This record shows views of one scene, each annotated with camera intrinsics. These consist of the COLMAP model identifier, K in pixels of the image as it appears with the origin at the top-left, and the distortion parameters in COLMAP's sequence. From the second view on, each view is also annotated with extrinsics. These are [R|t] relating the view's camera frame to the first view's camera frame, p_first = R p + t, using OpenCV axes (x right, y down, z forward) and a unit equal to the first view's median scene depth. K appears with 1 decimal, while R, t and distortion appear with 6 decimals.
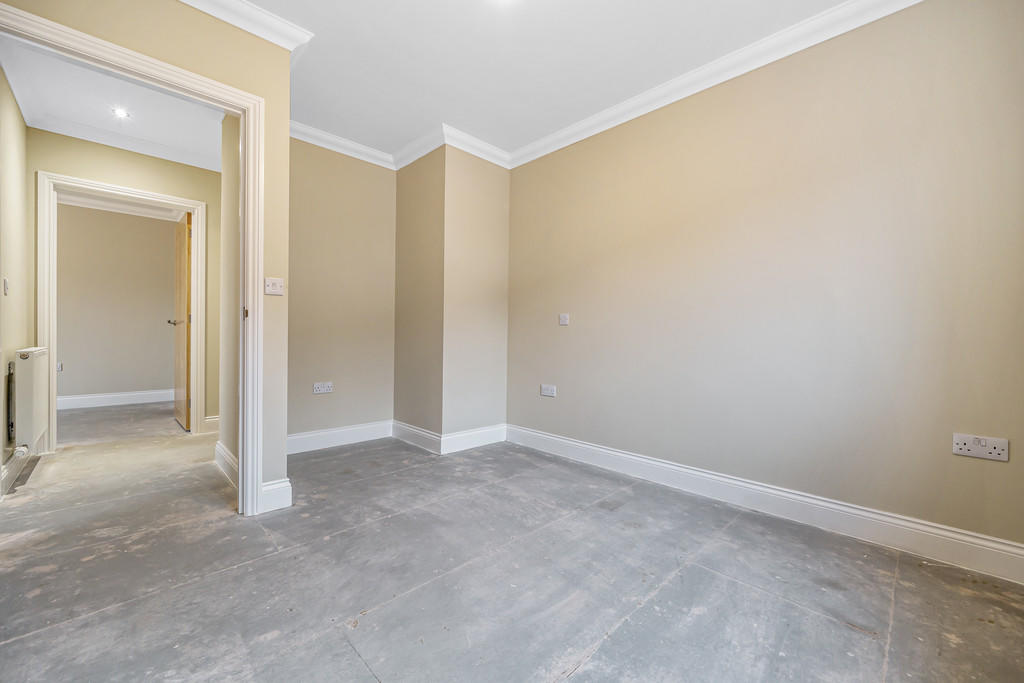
lens RADIAL K [[402.1, 0, 507.2], [0, 402.1, 338.4], [0, 0, 1]] dist [0.000368, 0.000081]
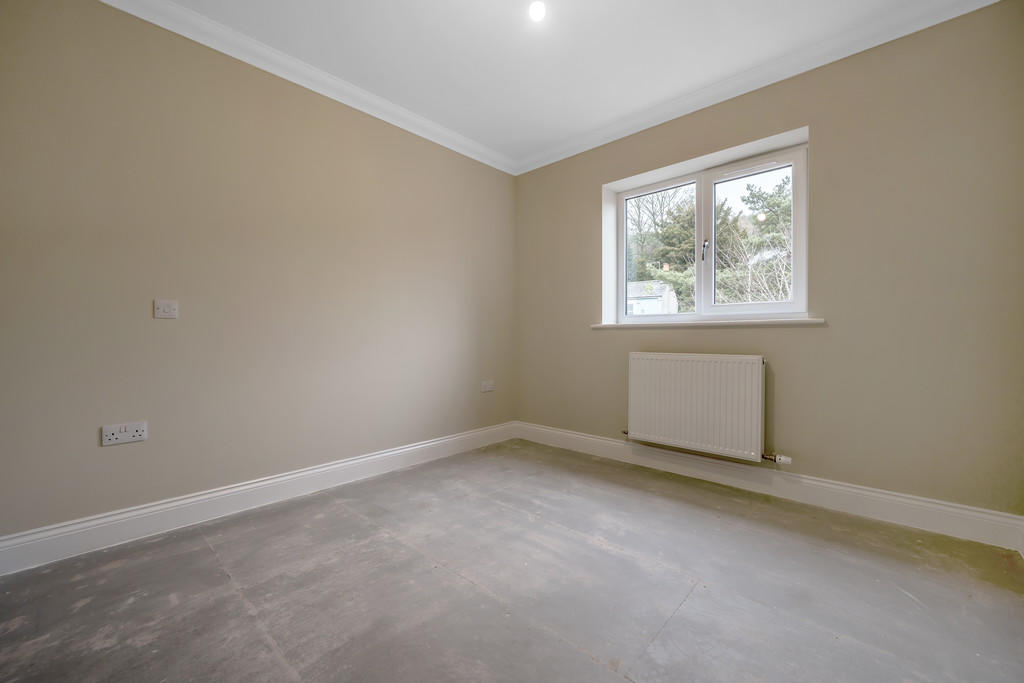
lens RADIAL K [[402.1, 0, 507.9], [0, 402.1, 337.3], [0, 0, 1]] dist [0.000368, 0.000081]
pose [[-0.032406, -0.013553, 0.999383, -0.723787], [0.005755, 0.999889, 0.013747, -0.014267], [-0.999458, 0.006197, -0.032324, 0.727911]]
